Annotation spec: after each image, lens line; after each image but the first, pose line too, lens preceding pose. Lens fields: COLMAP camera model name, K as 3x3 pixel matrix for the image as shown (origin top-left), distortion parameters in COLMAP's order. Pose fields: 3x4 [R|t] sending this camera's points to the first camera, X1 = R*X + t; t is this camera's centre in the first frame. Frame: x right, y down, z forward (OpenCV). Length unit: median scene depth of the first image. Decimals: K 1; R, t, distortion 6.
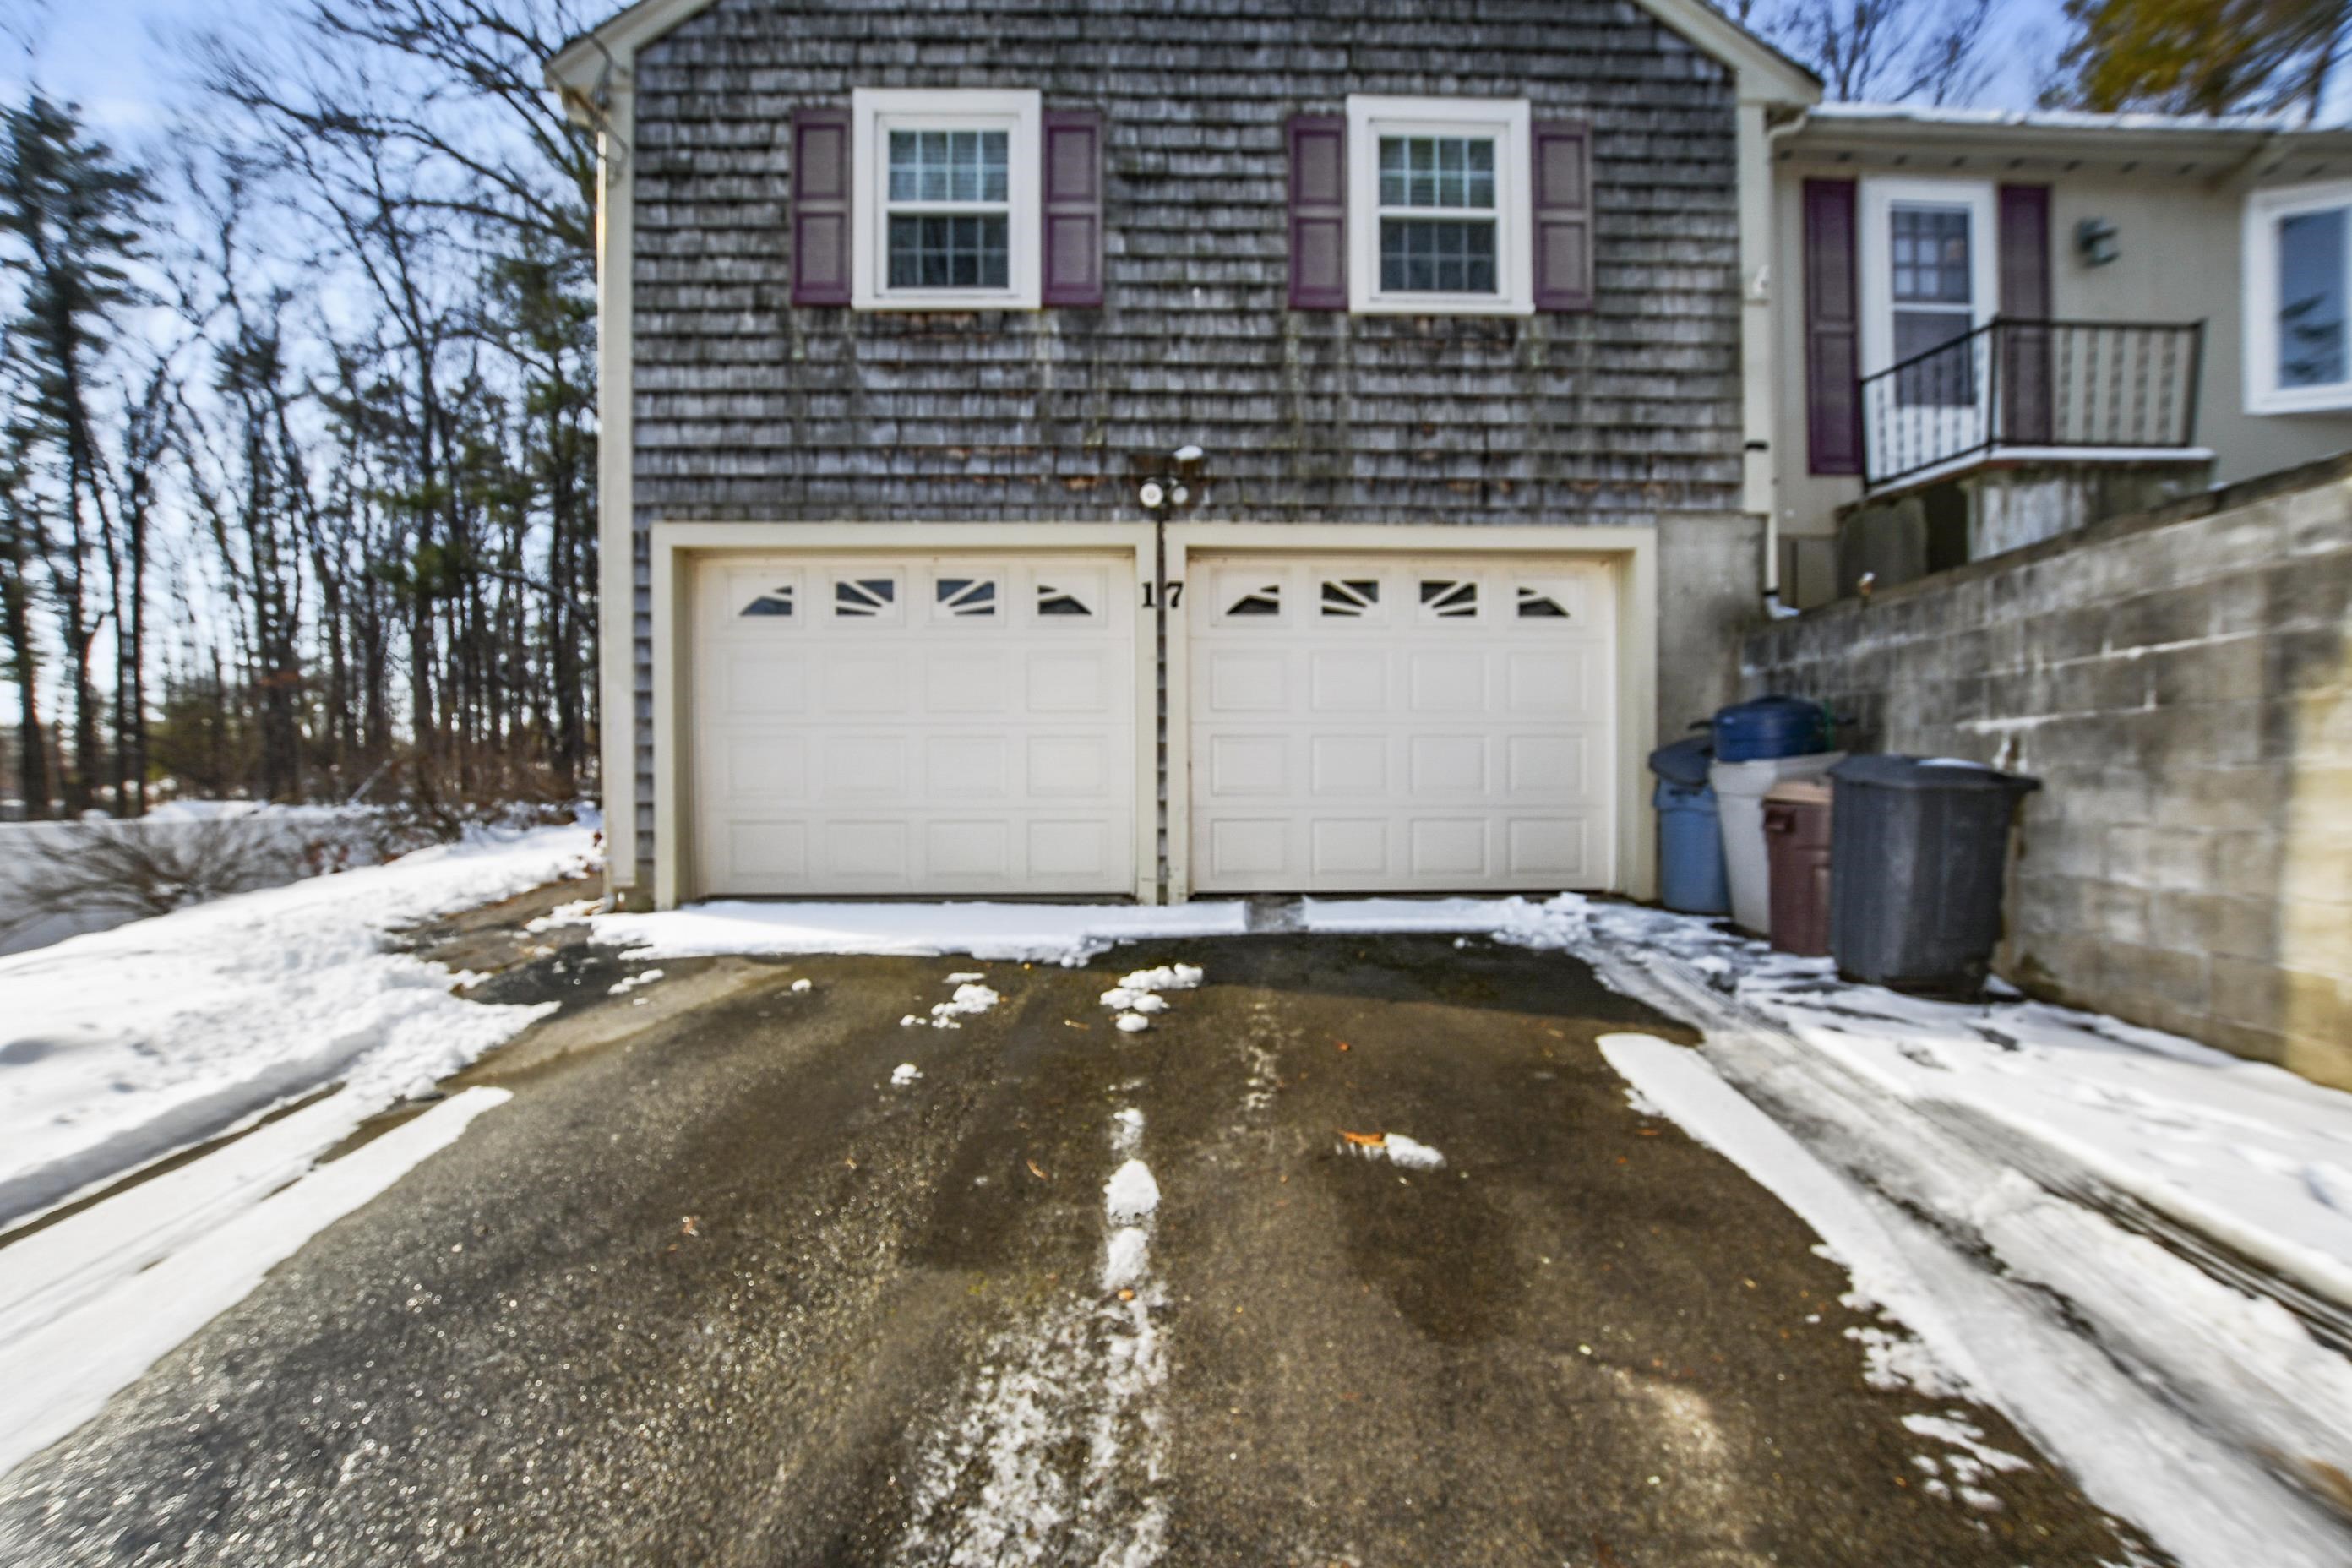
lens RADIAL K [[1018.9, 0, 1133.0], [0, 1018.9, 779.9], [0, 0, 1]] dist [-0.026360, -0.000240]
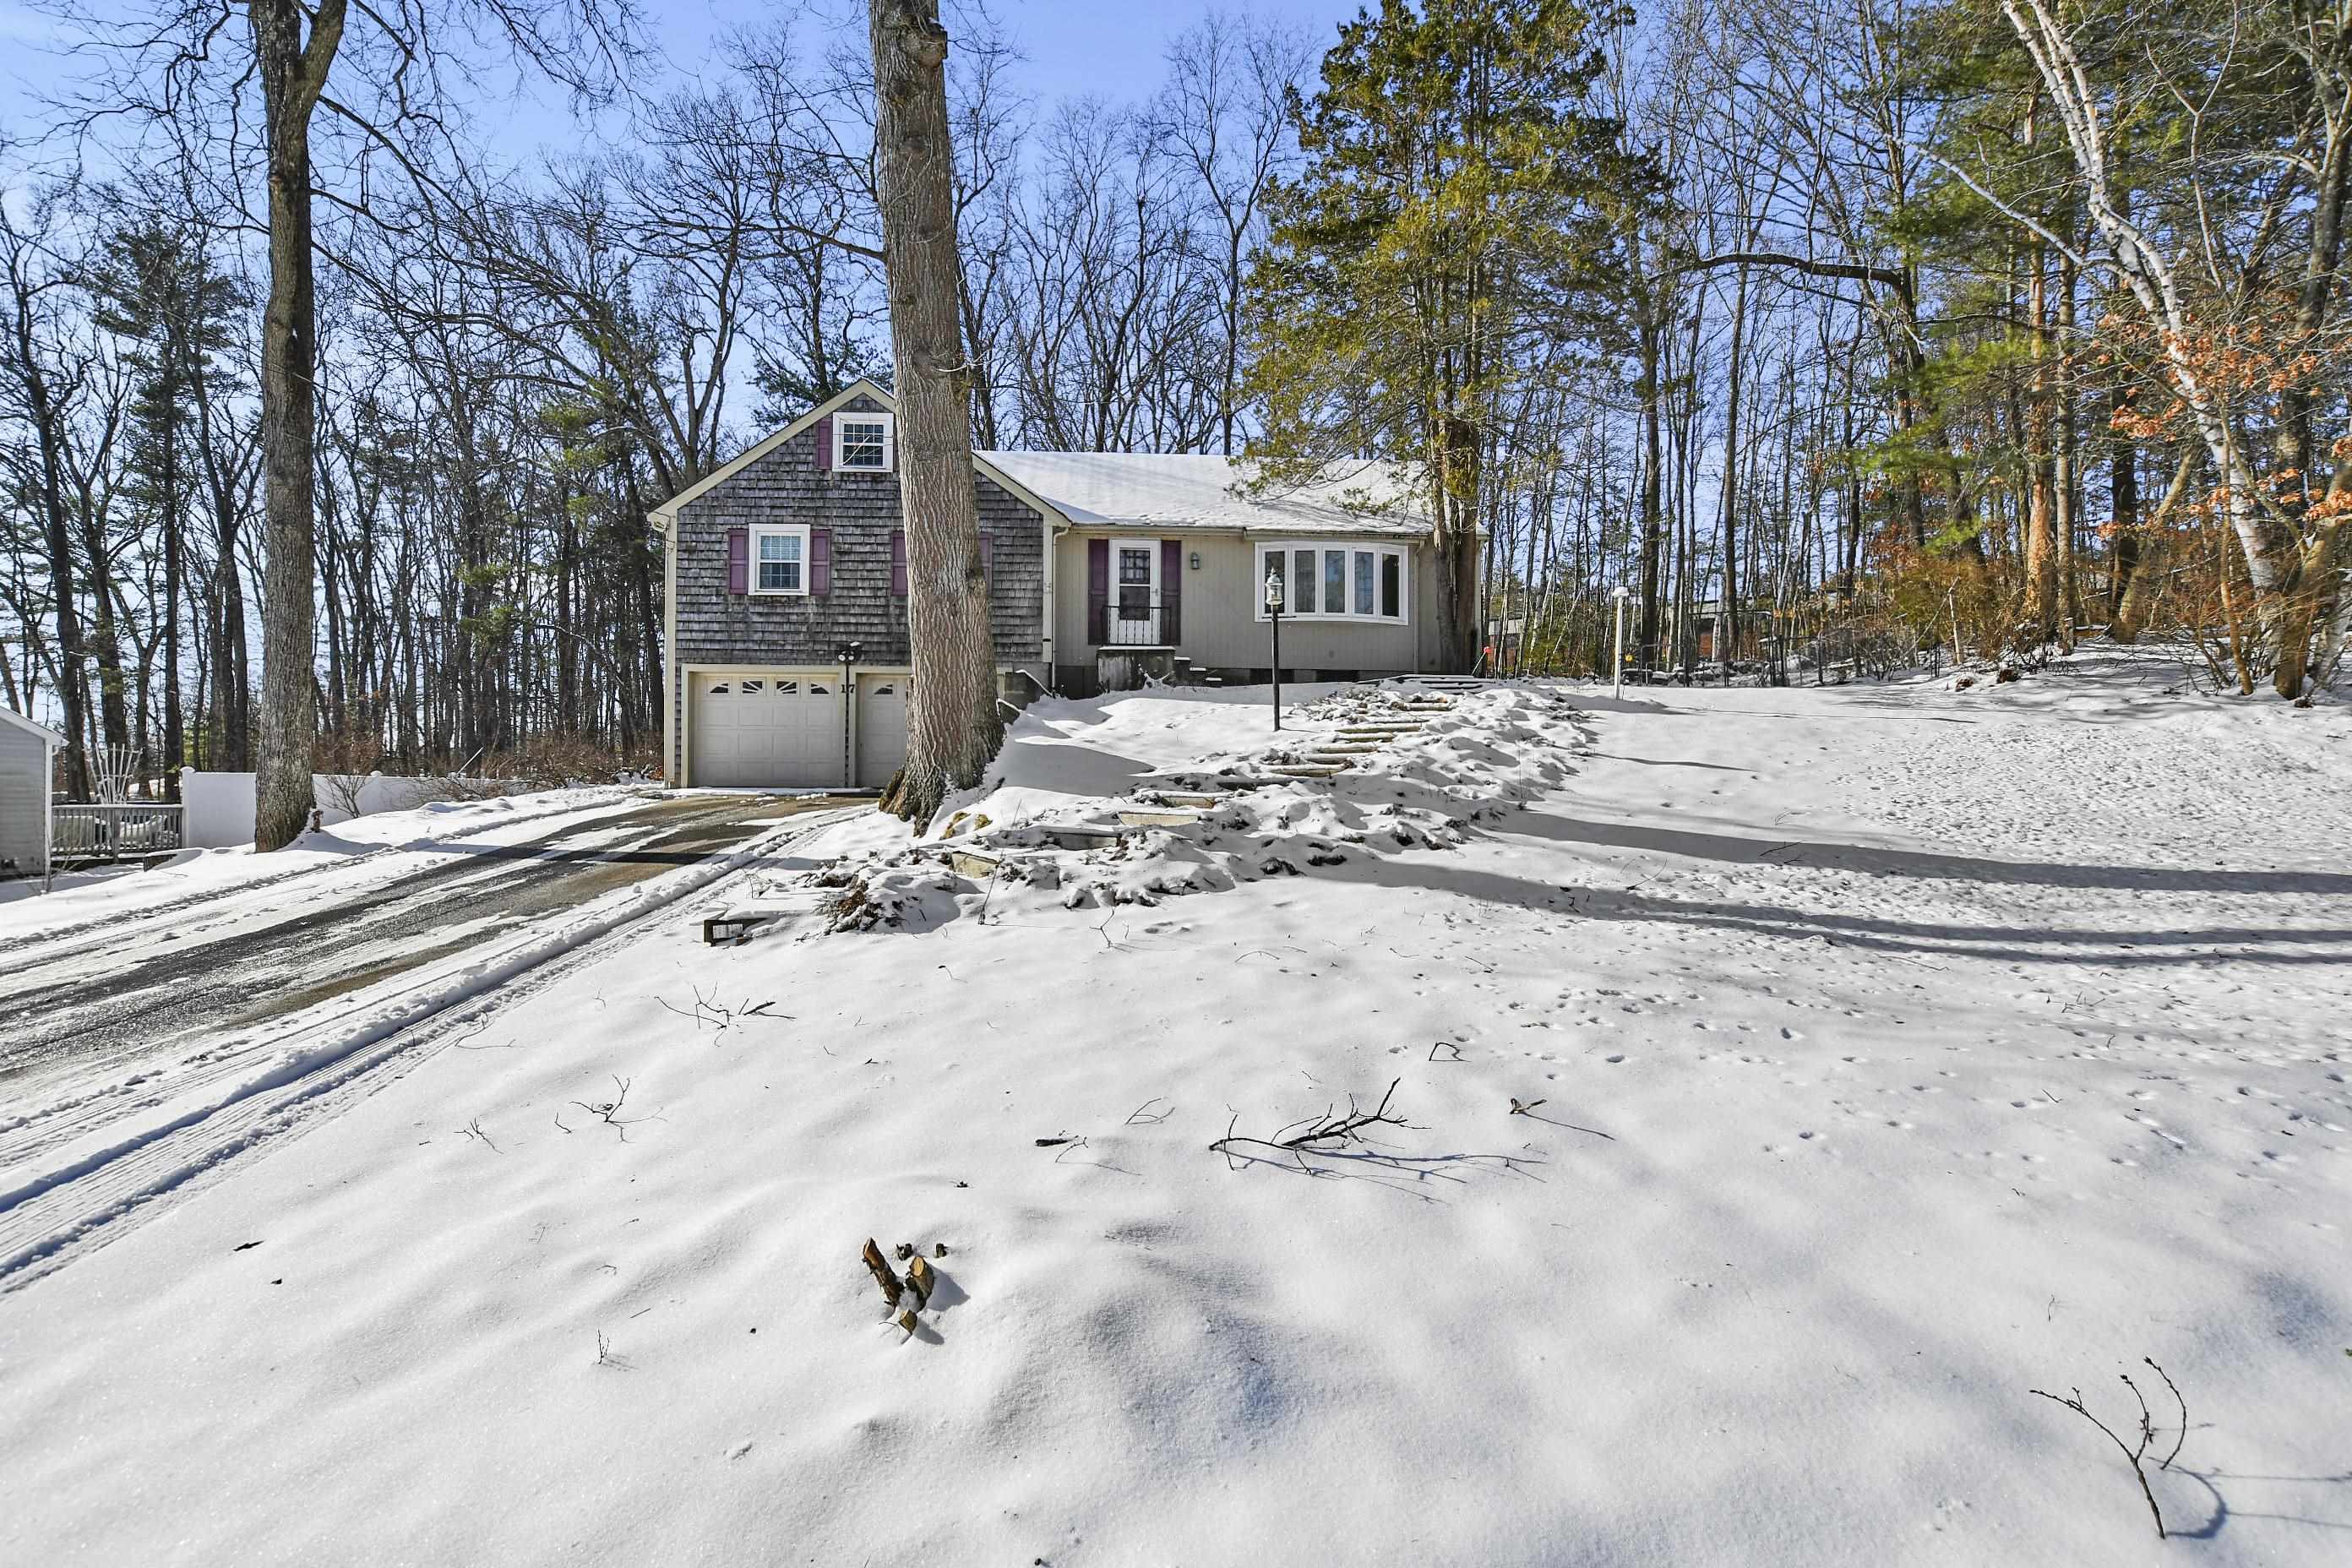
lens RADIAL K [[1018.9, 0, 1133.0], [0, 1018.9, 779.9], [0, 0, 1]] dist [-0.026360, -0.000240]
pose [[0.999772, 0.008340, 0.019644, 0.836284], [-0.007952, 0.999773, -0.019789, 0.148885], [-0.019804, 0.019628, 0.999611, -2.094763]]
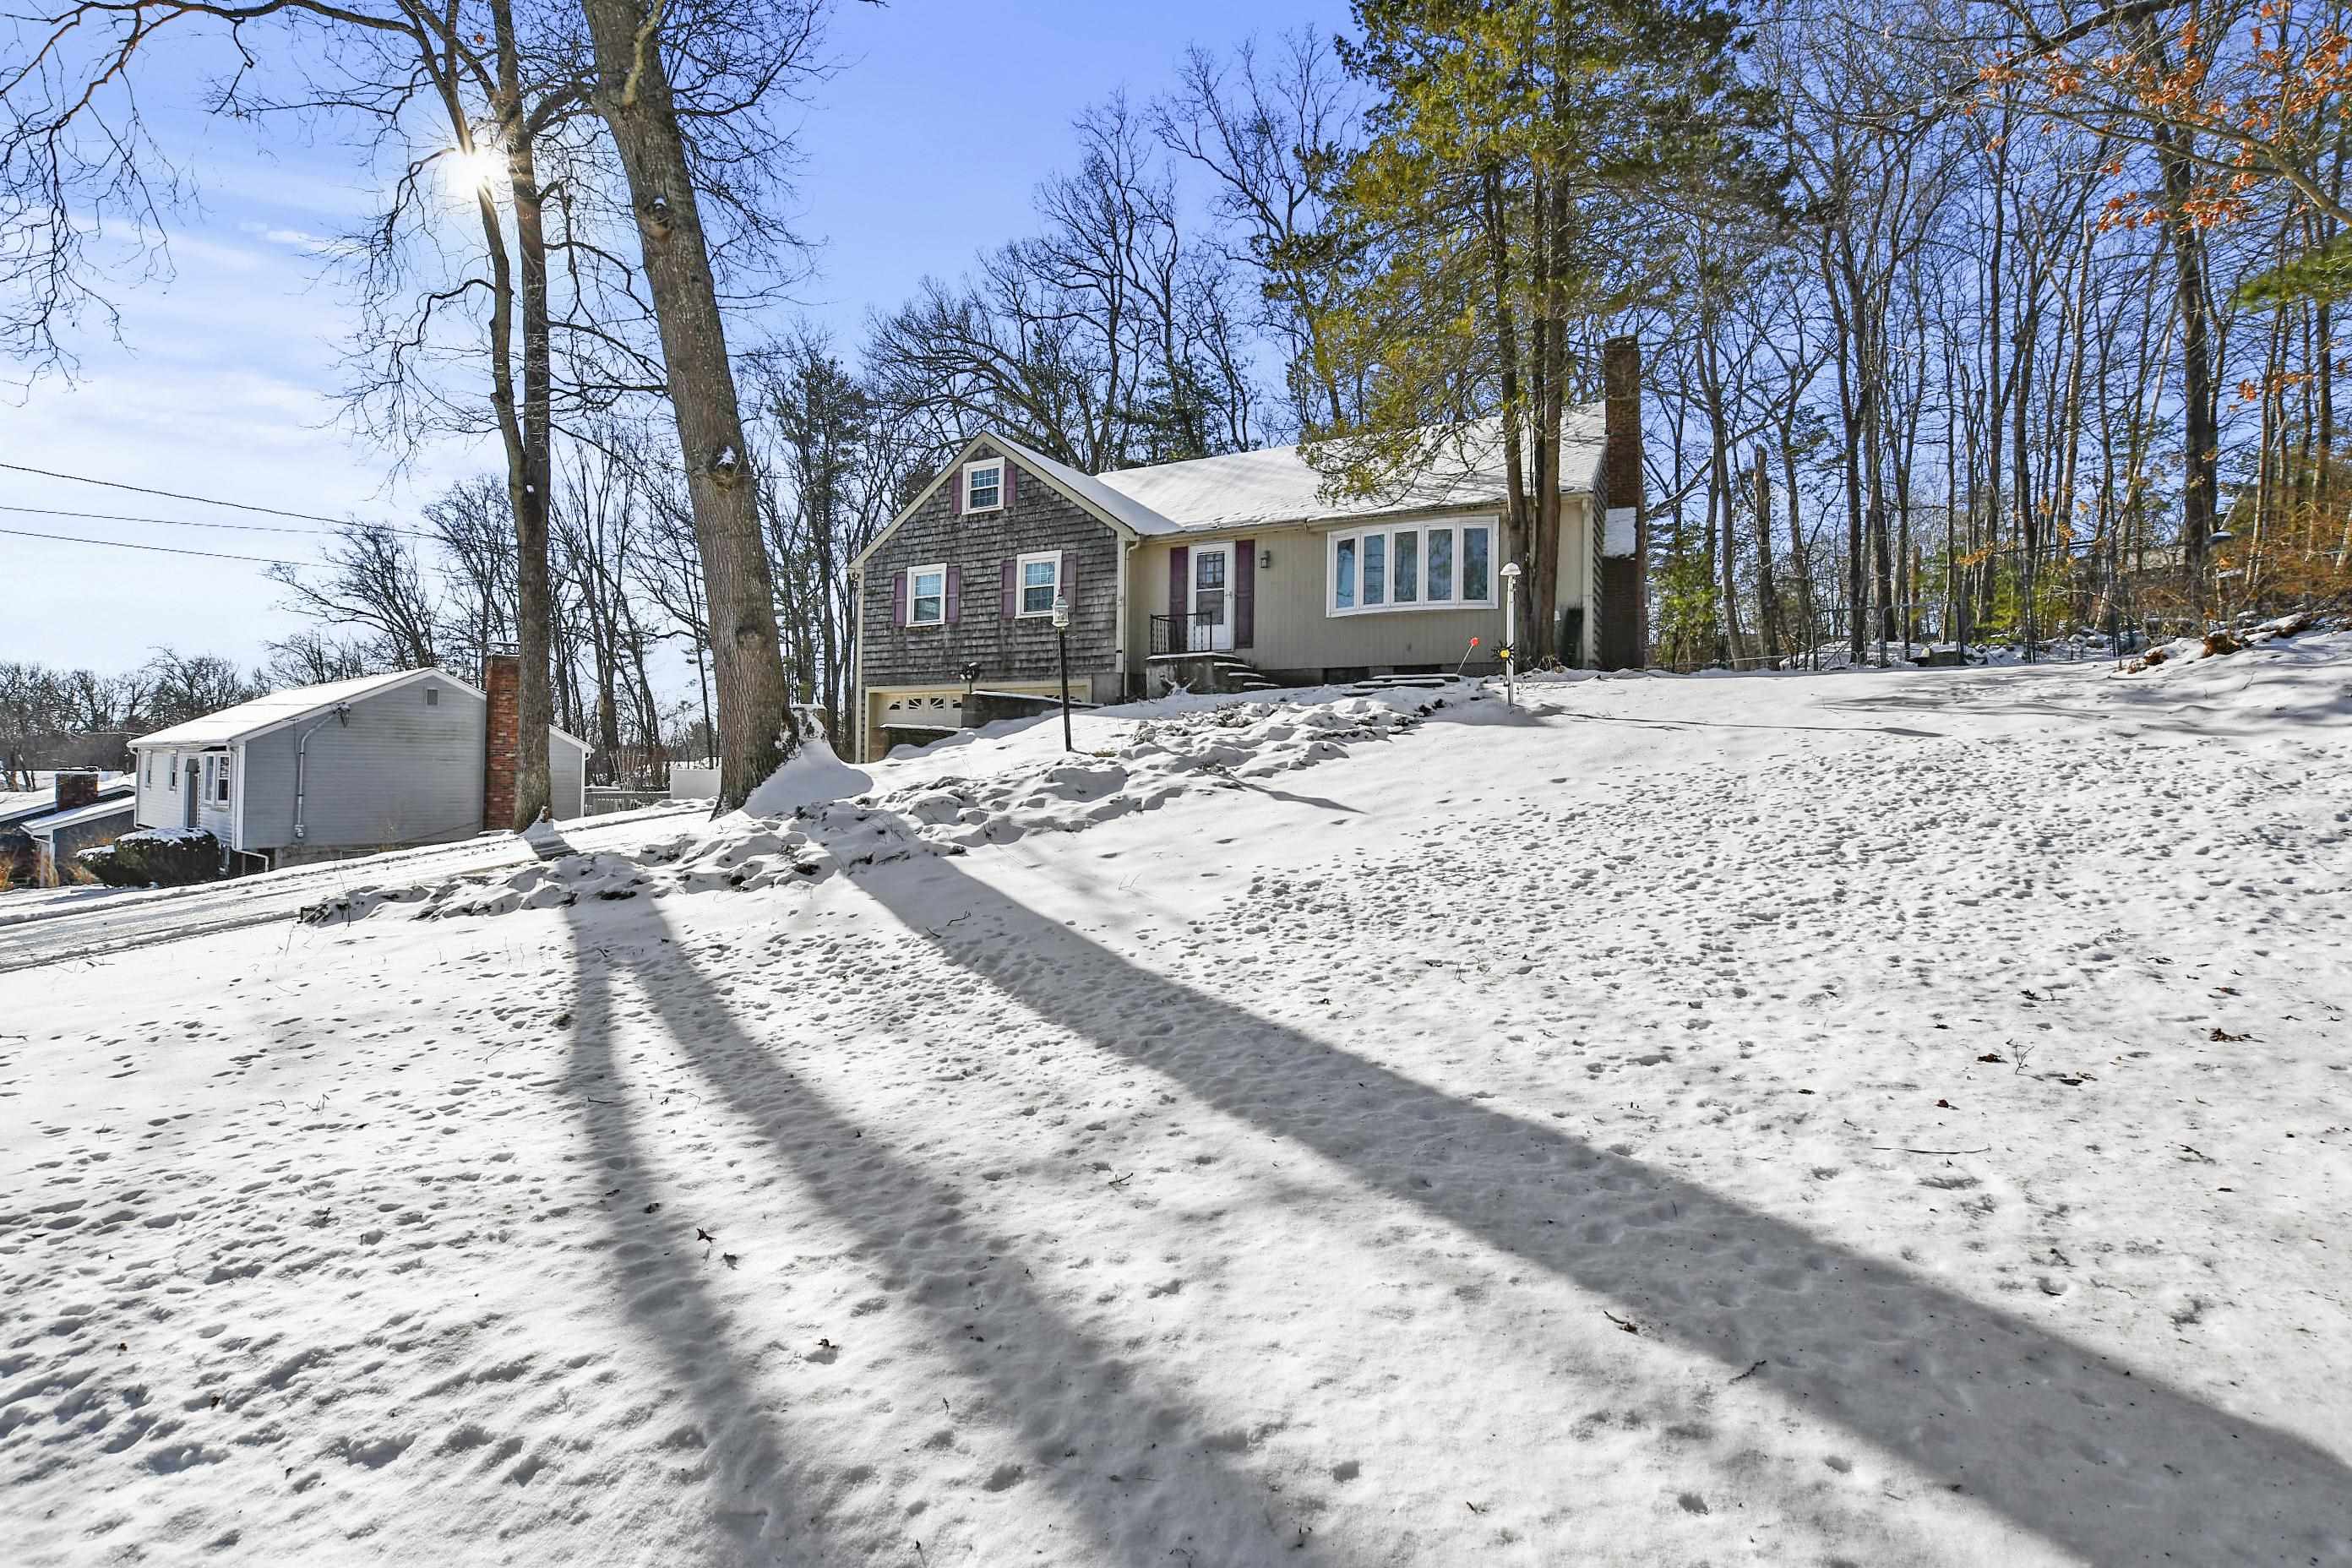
lens RADIAL K [[1018.9, 0, 1133.0], [0, 1018.9, 779.9], [0, 0, 1]] dist [-0.026360, -0.000240]
pose [[0.856125, 0.020201, -0.516373, 2.359541], [-0.021425, 0.999764, 0.003591, 0.061069], [0.516324, 0.007989, 0.856356, -1.750978]]
